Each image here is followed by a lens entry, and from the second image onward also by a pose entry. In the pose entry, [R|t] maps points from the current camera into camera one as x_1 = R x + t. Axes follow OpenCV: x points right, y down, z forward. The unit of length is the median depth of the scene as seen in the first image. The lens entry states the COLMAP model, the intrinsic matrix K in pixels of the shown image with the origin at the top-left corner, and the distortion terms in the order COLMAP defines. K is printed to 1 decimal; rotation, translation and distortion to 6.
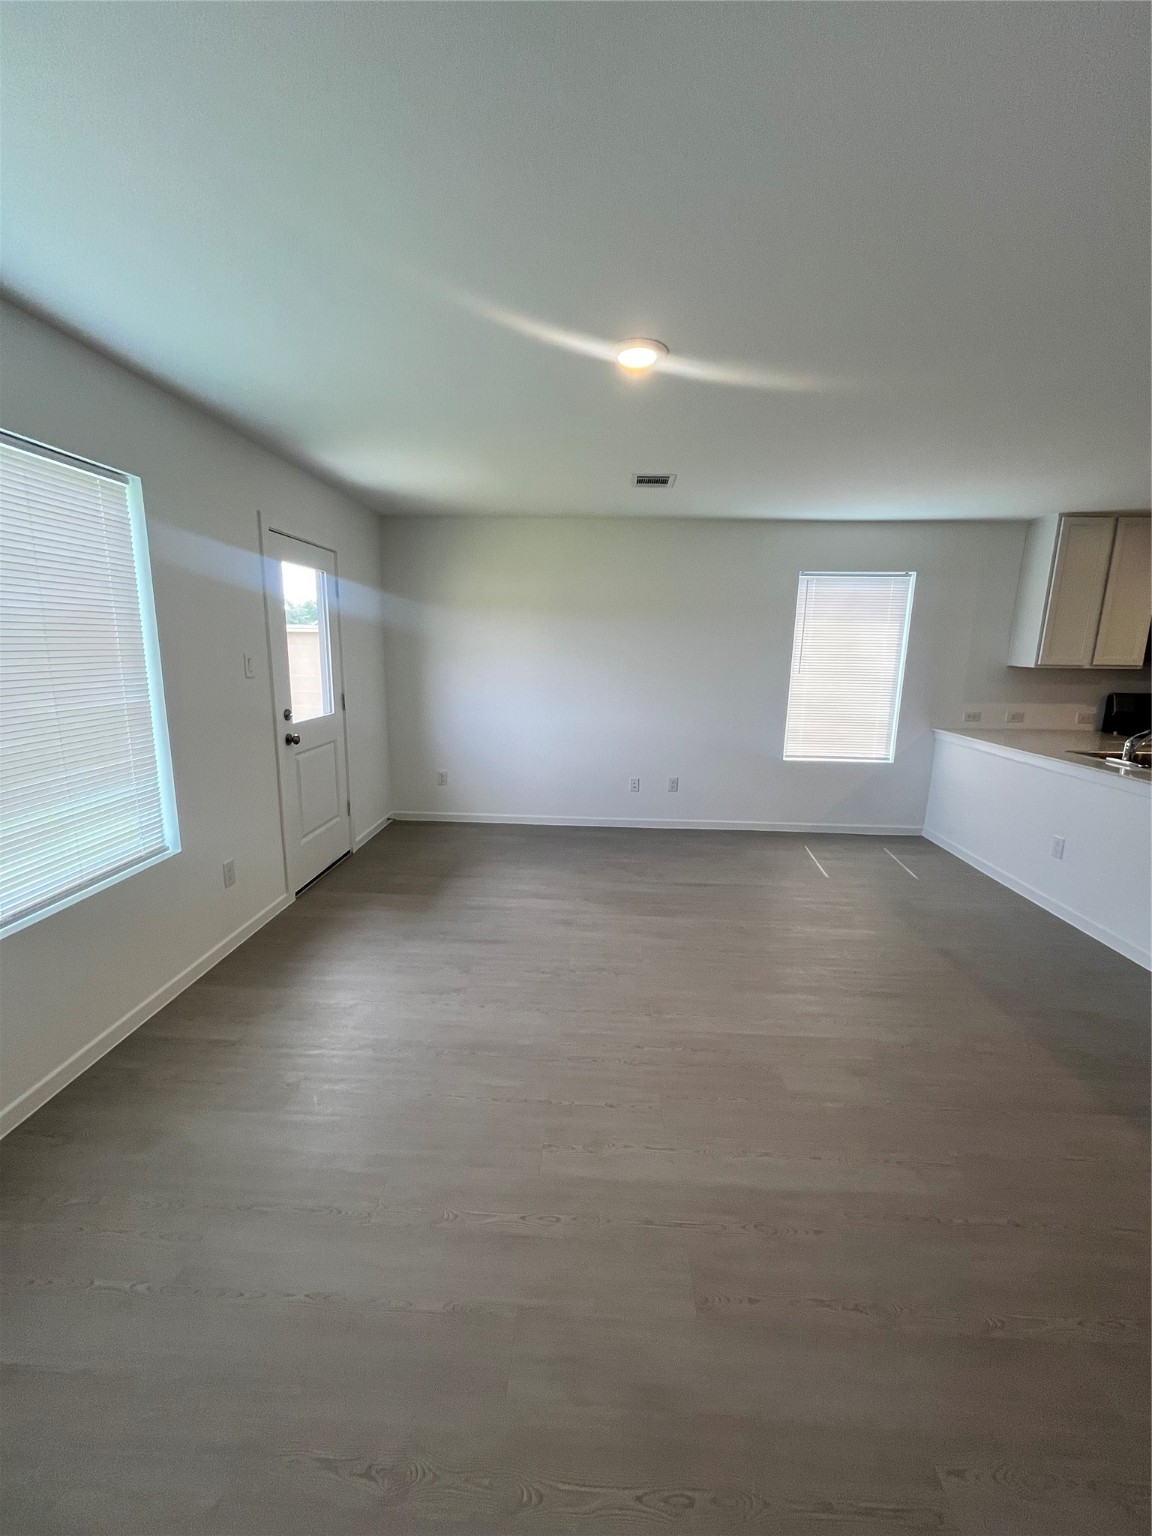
lens RADIAL K [[617.1, 0, 576.0], [0, 617.1, 768.0], [0, 0, 1]] dist [-0.001307, -0.000227]
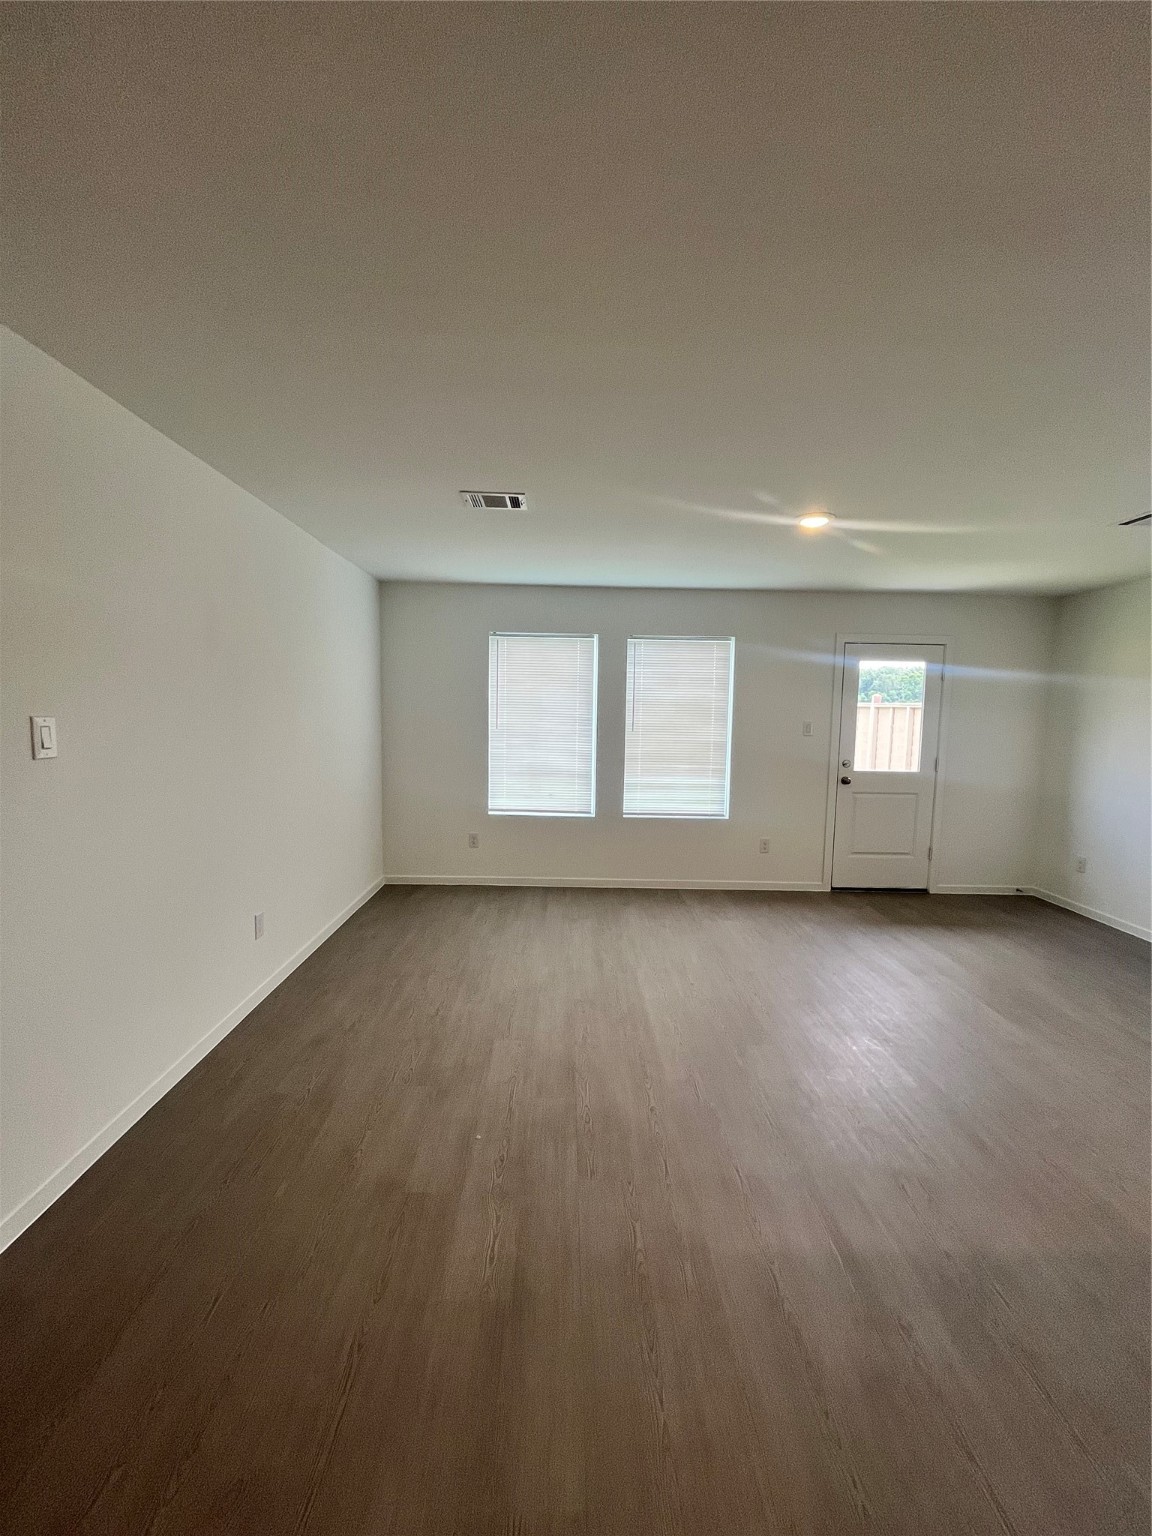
lens RADIAL K [[617.1, 0, 576.0], [0, 617.1, 768.0], [0, 0, 1]] dist [-0.001307, -0.000227]
pose [[0.048343, 0.060693, -0.996985, 0.944343], [-0.216333, 0.975096, 0.048871, -0.008977], [0.975122, 0.213318, 0.060269, 0.286955]]
